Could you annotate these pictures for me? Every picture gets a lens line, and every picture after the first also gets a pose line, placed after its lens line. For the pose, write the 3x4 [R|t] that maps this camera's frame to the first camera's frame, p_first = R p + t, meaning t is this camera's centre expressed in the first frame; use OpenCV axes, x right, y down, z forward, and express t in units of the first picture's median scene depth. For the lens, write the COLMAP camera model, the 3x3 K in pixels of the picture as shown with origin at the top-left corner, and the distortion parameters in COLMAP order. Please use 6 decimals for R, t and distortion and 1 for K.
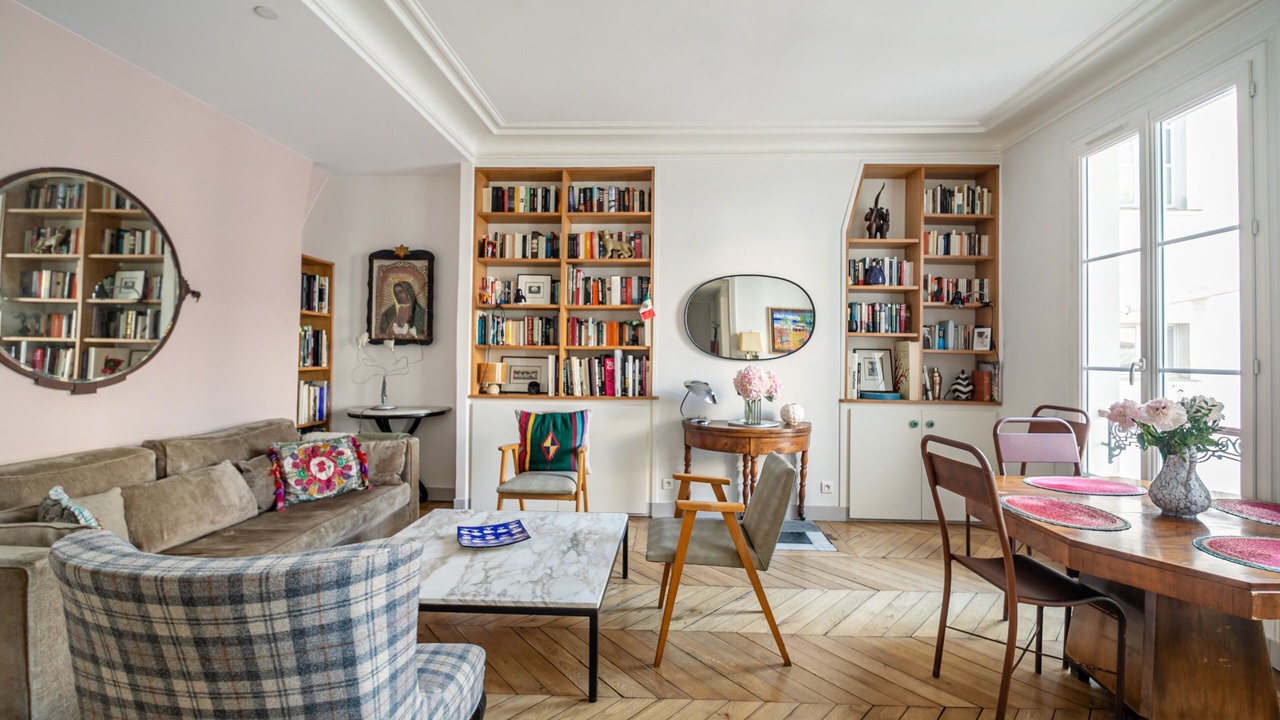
lens RADIAL K [[486.1, 0, 641.9], [0, 486.1, 352.5], [0, 0, 1]] dist [0.000558, -0.000472]
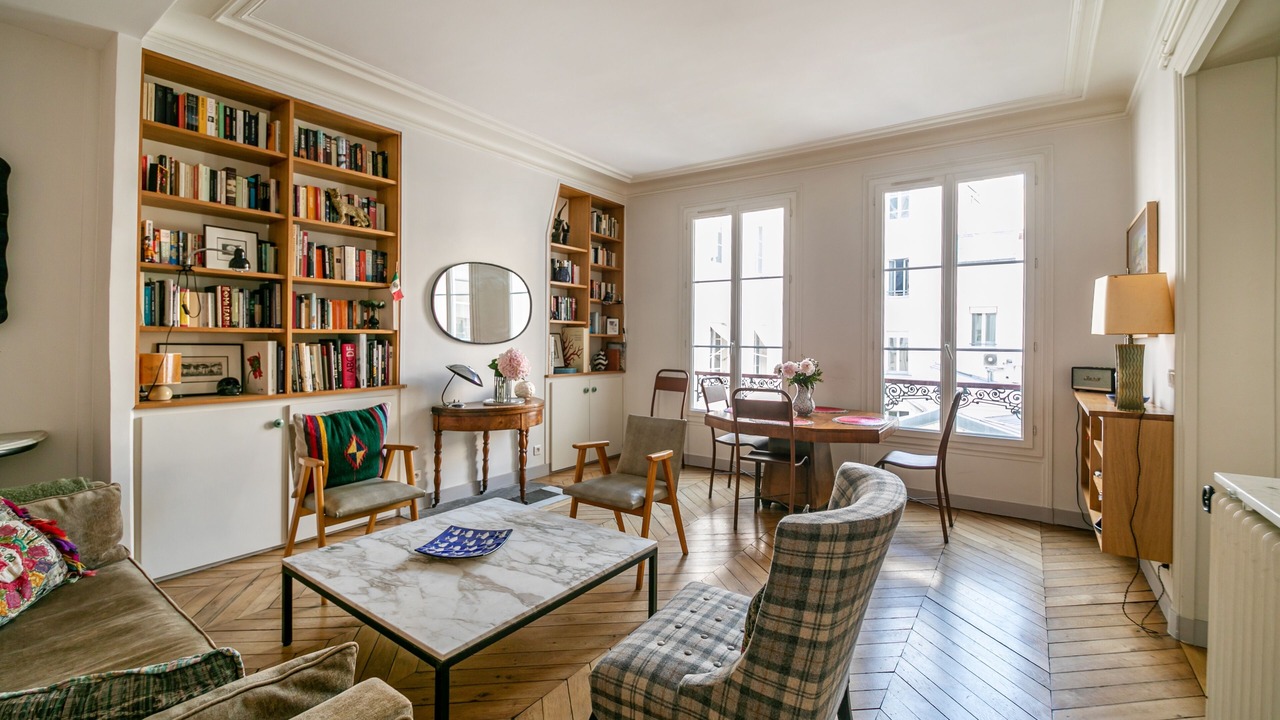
lens RADIAL K [[462.3, 0, 639.6], [0, 462.3, 343.4], [0, 0, 1]] dist [-0.001449, -0.000384]
pose [[0.644112, -0.013011, 0.764821, -0.353869], [-0.002424, 0.999816, 0.019049, -0.005307], [-0.764927, -0.014124, 0.643962, 0.097833]]
